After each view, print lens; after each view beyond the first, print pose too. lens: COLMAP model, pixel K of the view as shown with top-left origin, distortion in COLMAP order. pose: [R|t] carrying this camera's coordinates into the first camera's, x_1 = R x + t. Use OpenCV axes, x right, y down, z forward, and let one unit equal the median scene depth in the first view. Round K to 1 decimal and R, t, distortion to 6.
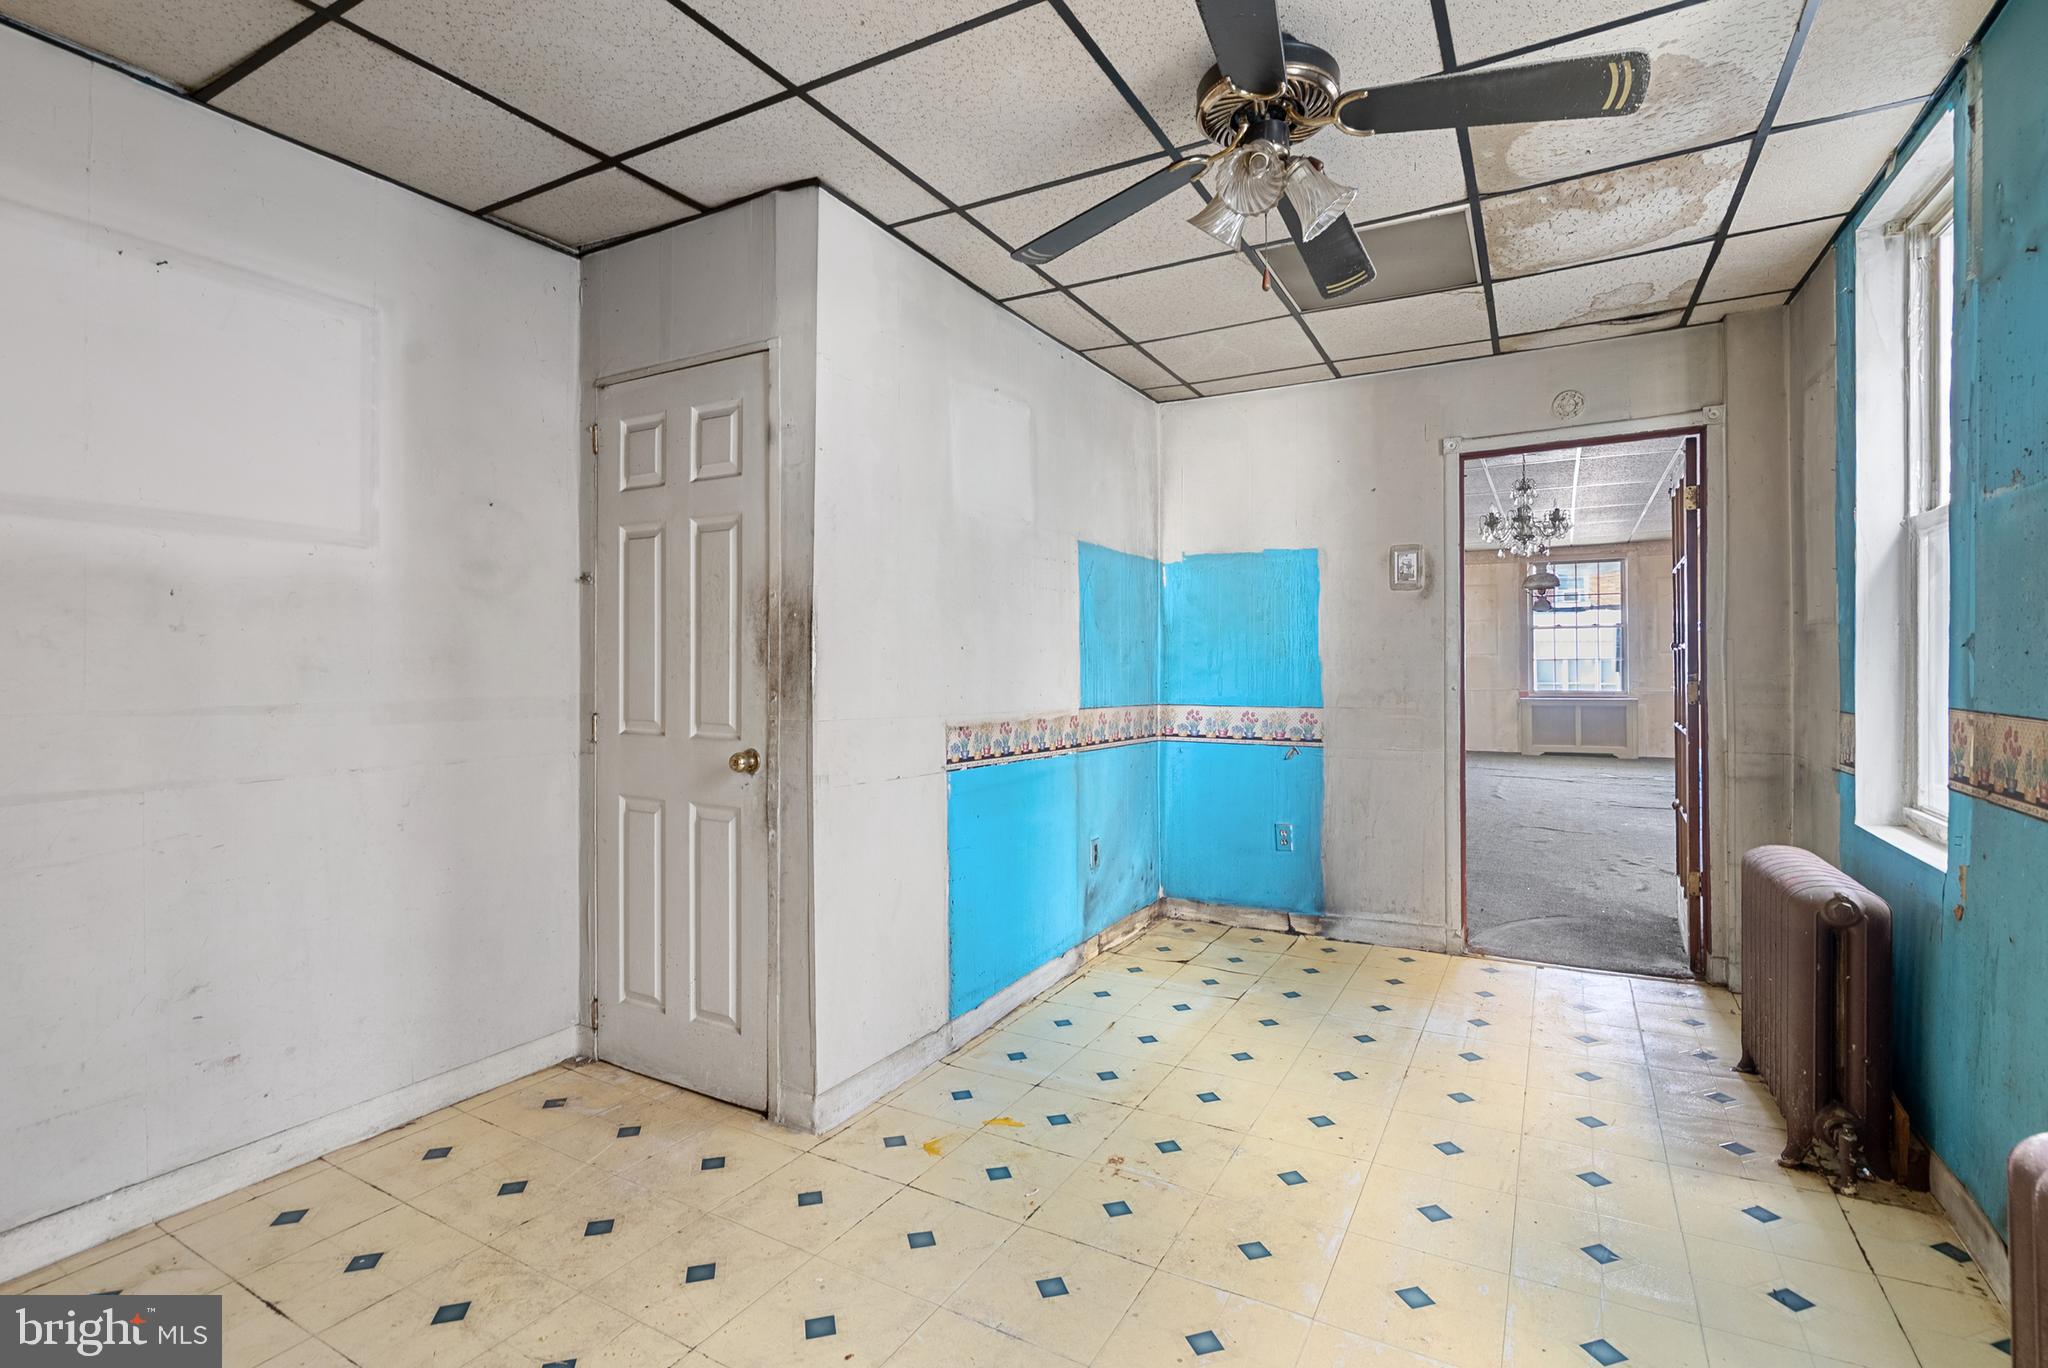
lens RADIAL K [[954.3, 0, 1026.8], [0, 954.3, 663.0], [0, 0, 1]] dist [-0.005705, 0.000003]
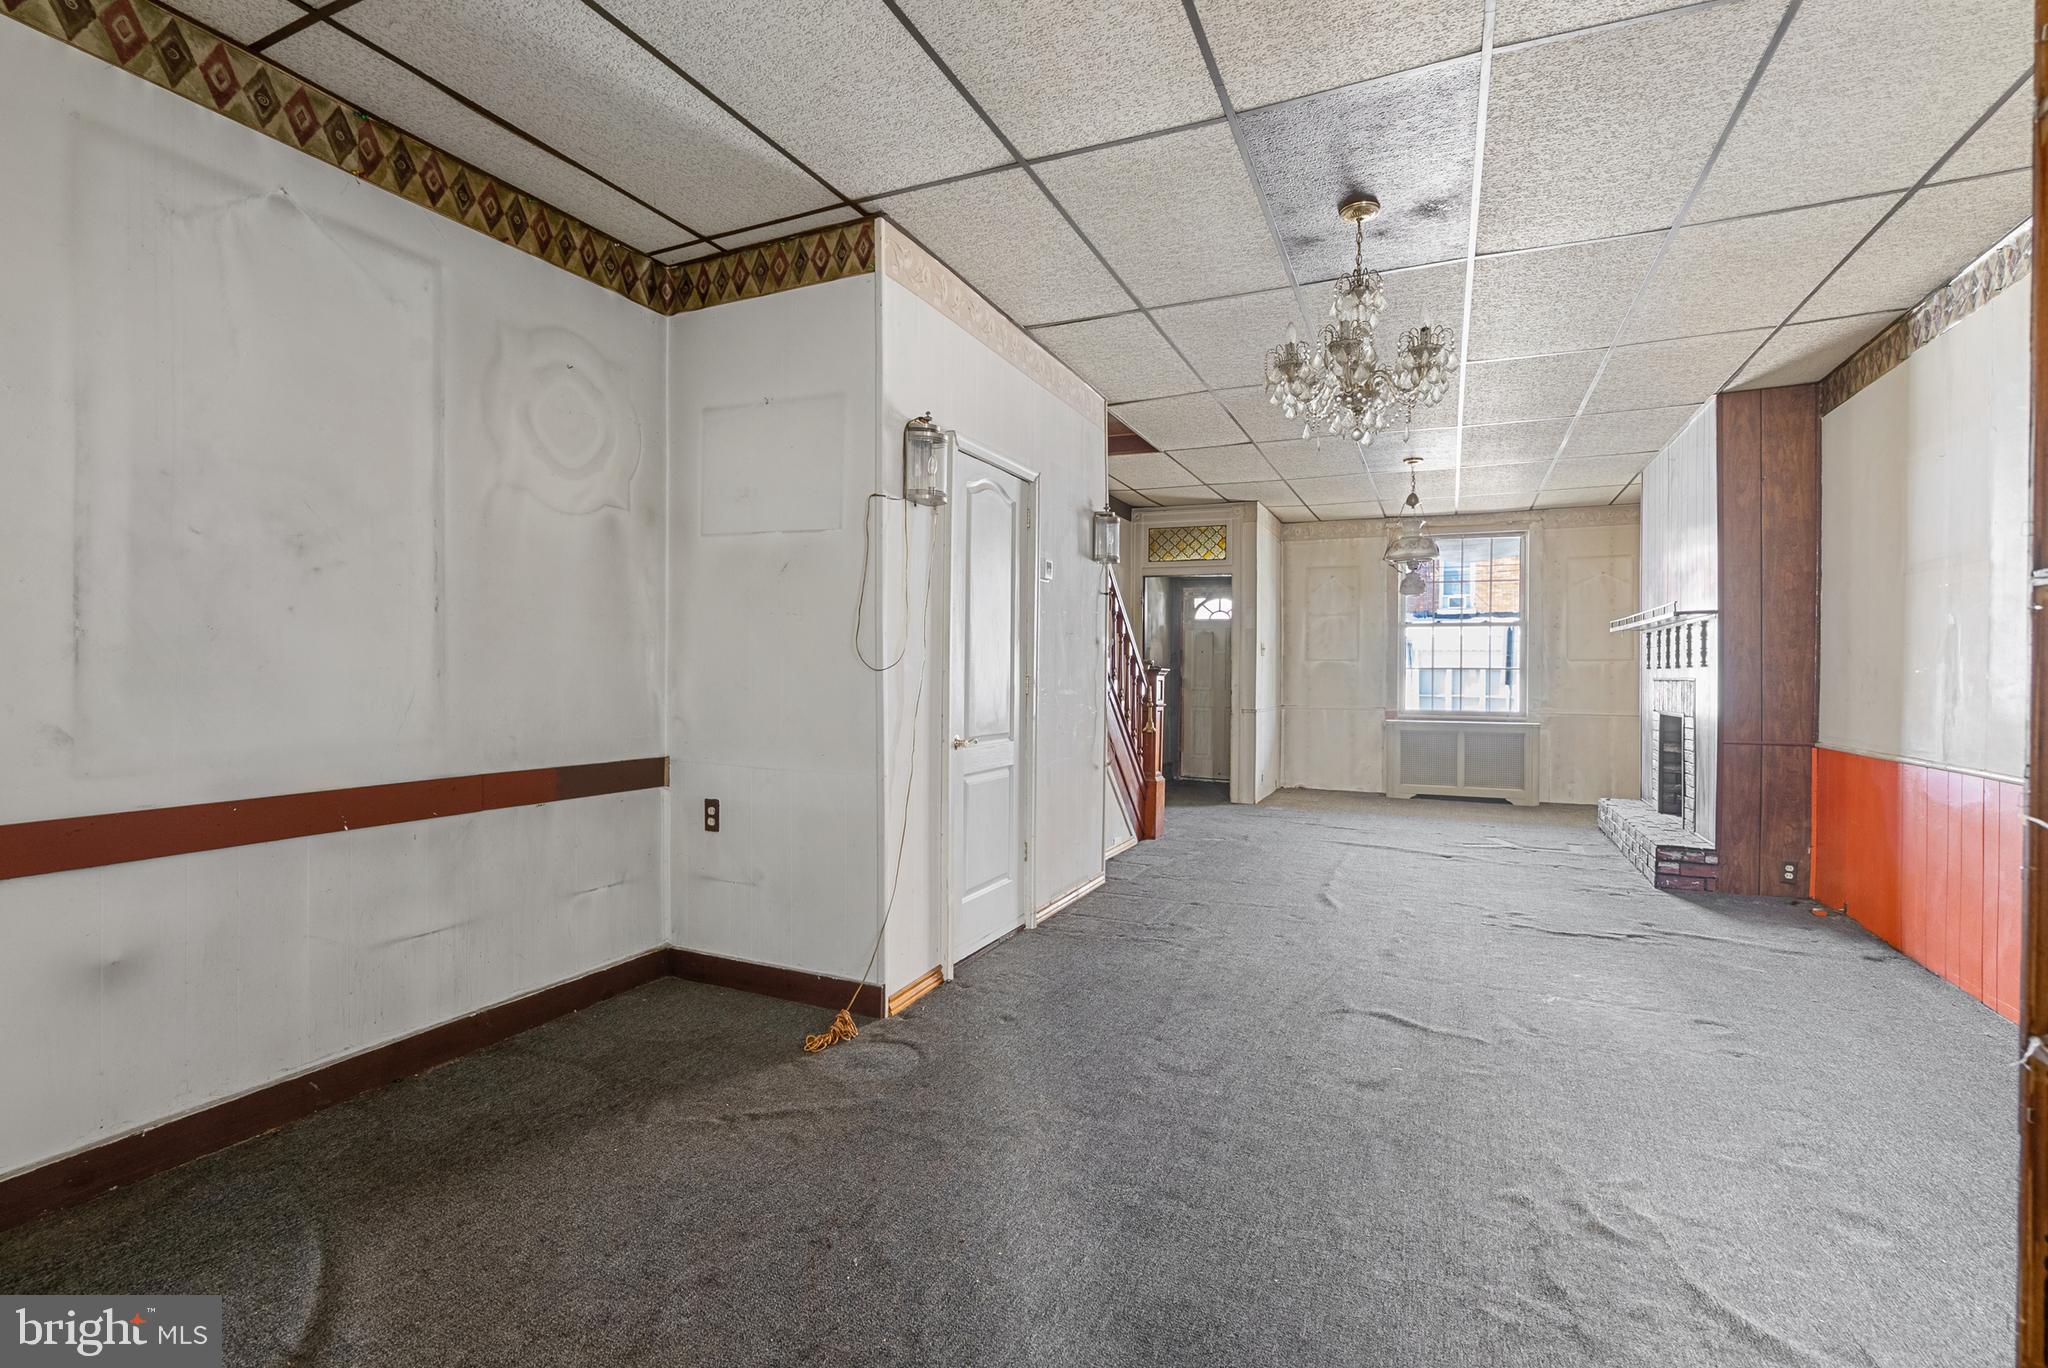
lens RADIAL K [[935.6, 0, 1020.8], [0, 935.6, 692.5], [0, 0, 1]] dist [-0.001919, 0.000080]
pose [[0.996444, 0.007832, 0.083897, 0.180543], [-0.009937, 0.999645, 0.024702, 0.000449], [-0.083674, -0.025447, 0.996168, 0.312219]]
